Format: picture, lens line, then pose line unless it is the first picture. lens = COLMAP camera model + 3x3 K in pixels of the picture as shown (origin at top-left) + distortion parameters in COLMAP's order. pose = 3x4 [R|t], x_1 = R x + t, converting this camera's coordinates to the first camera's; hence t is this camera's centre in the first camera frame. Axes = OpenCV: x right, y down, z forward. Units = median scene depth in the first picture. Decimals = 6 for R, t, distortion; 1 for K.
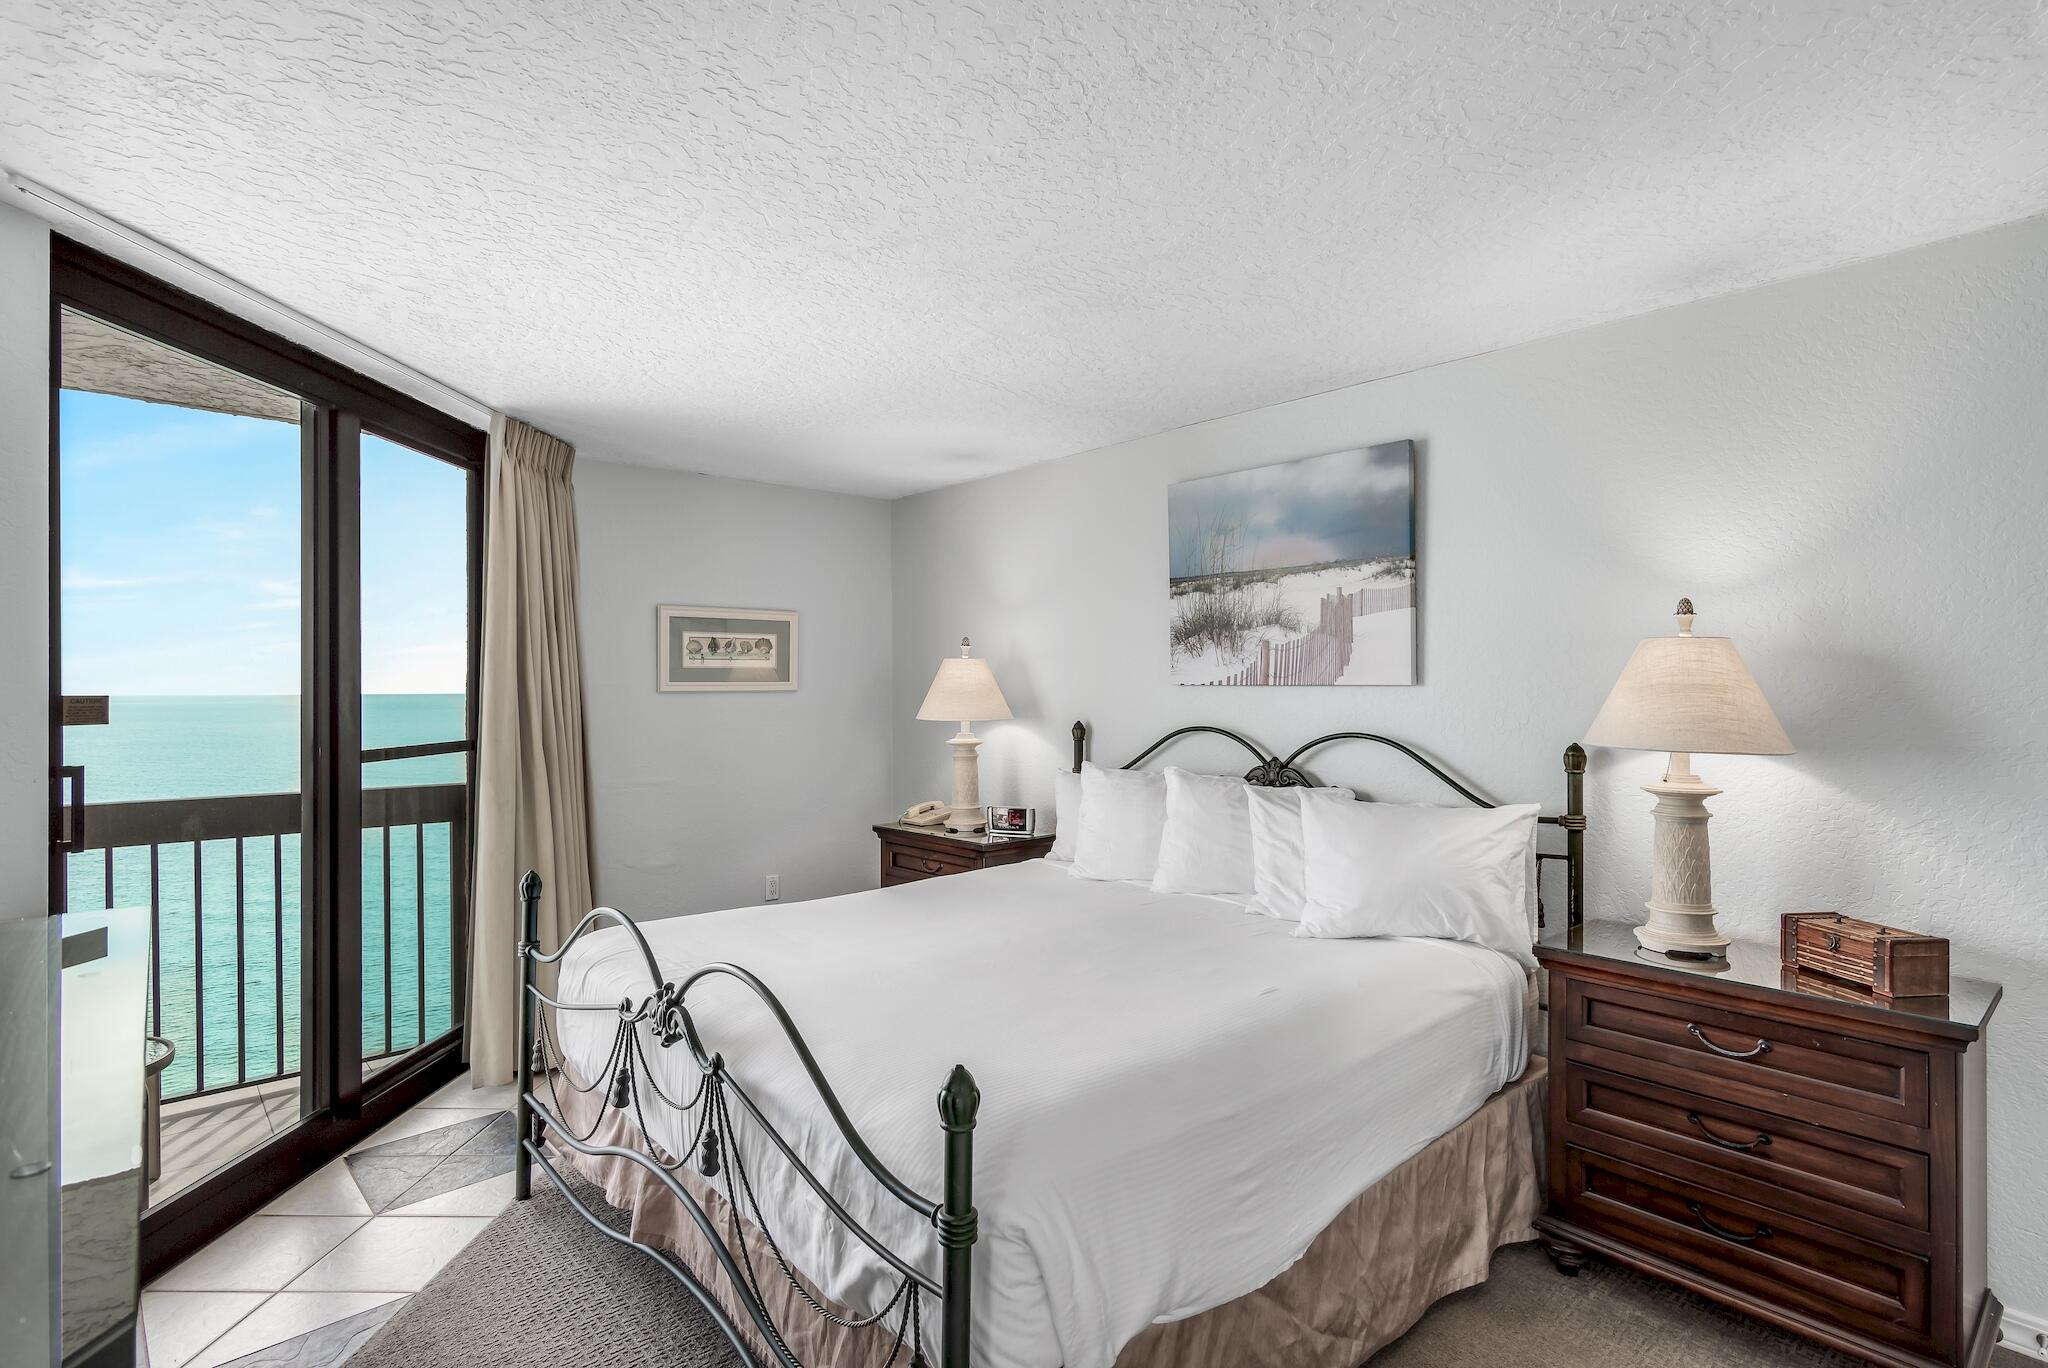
lens RADIAL K [[995.4, 0, 1025.5], [0, 995.4, 693.0], [0, 0, 1]] dist [-0.003062, -0.000192]
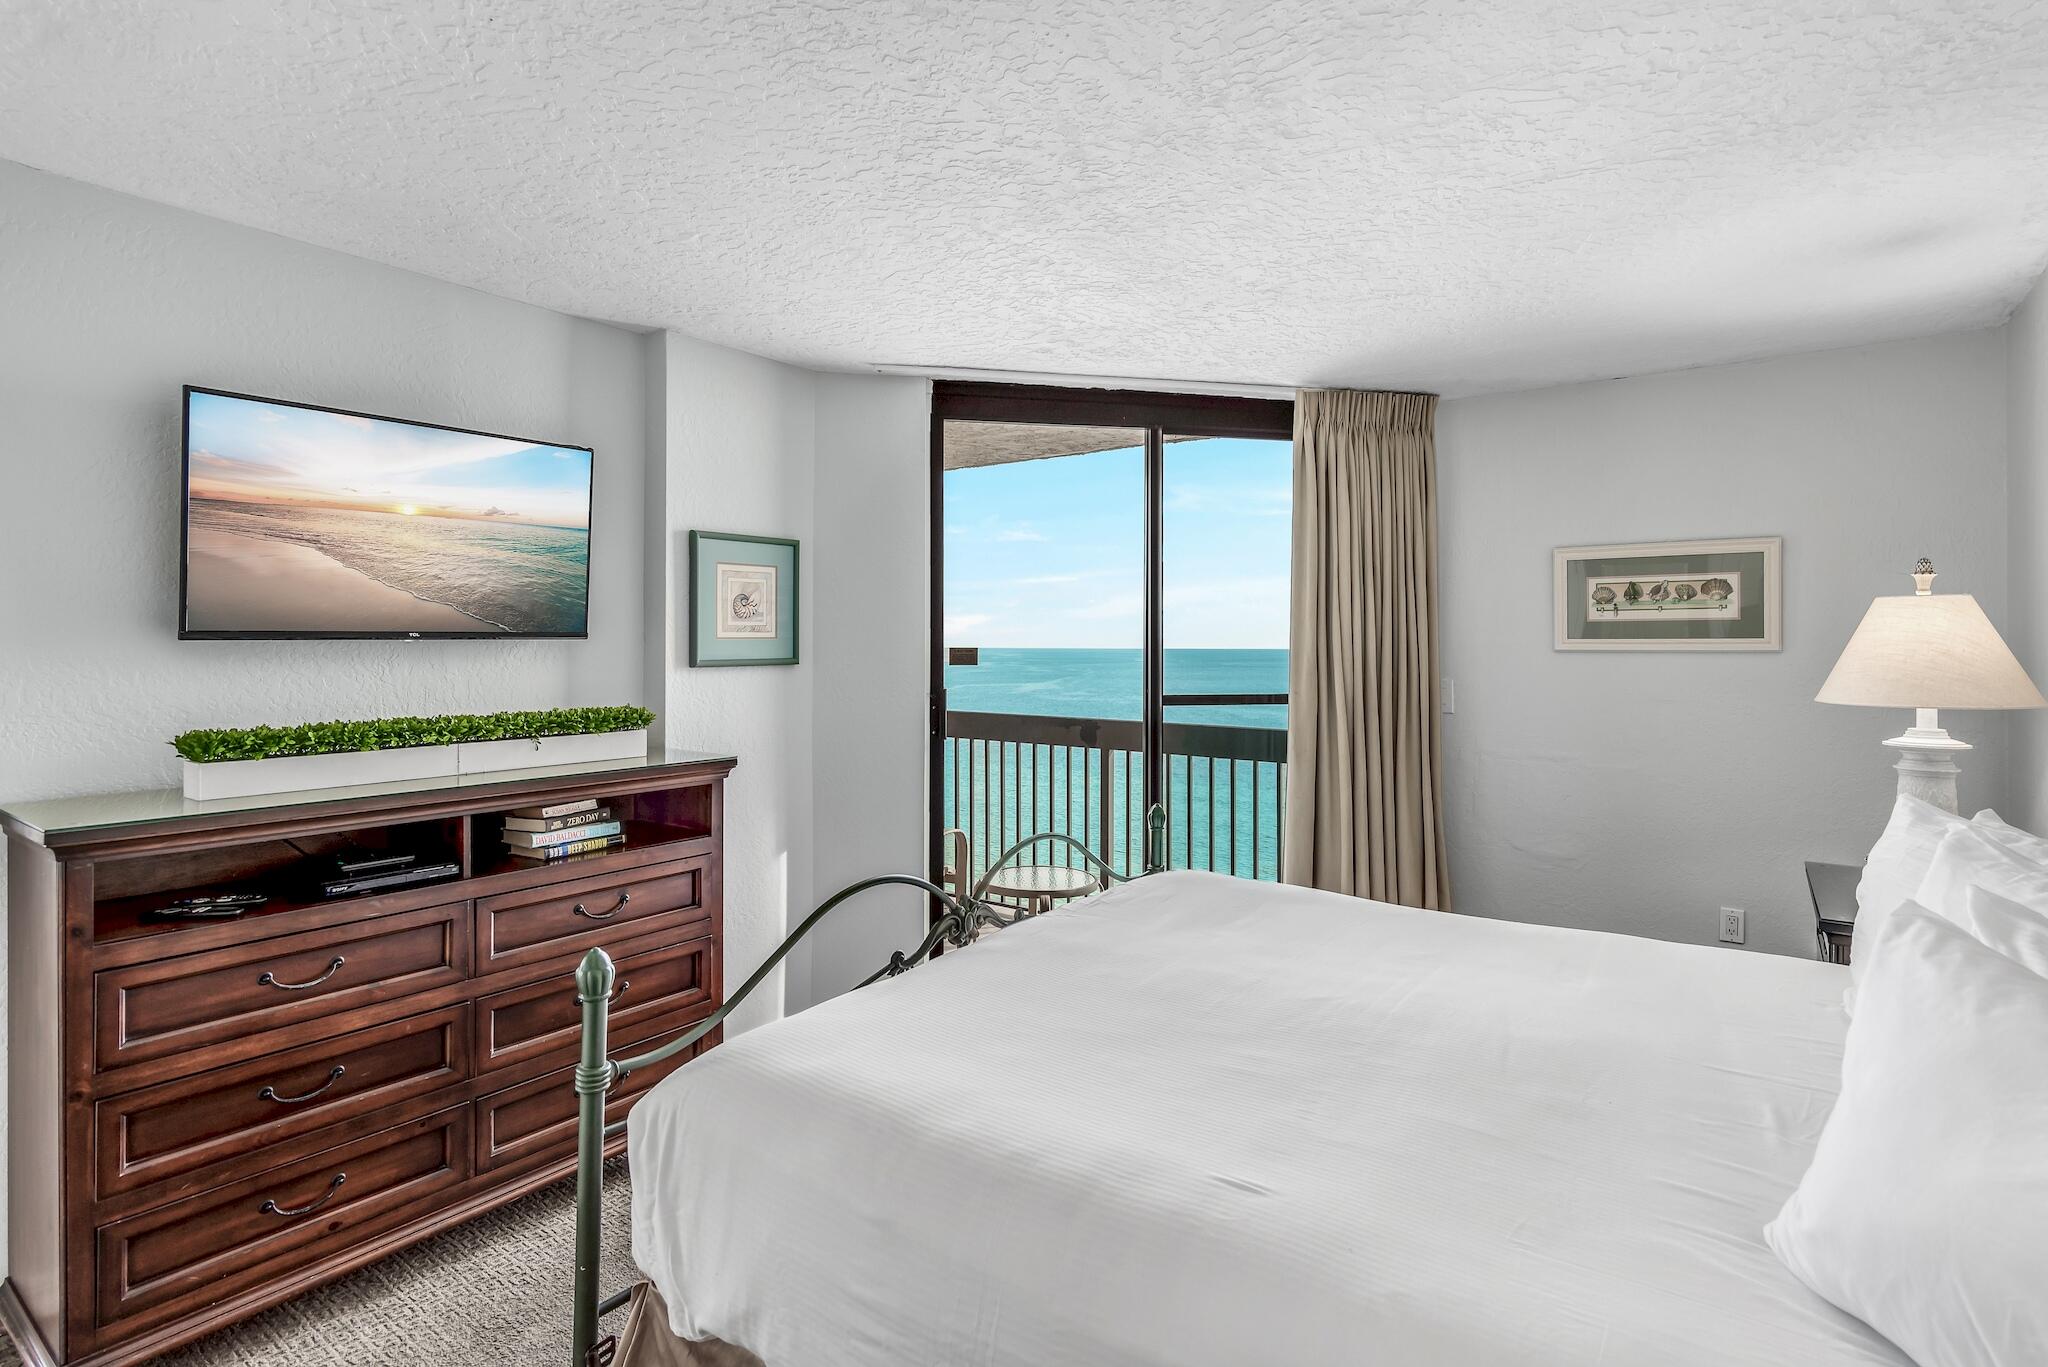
lens RADIAL K [[1019.5, 0, 1024.0], [0, 1019.5, 683.5], [0, 0, 1]] dist [-0.000249, 0.000256]
pose [[0.204374, 0.040801, -0.978042, 0.430722], [-0.009886, 0.999166, 0.039616, -0.003370], [0.978843, 0.001572, 0.204607, 0.412273]]
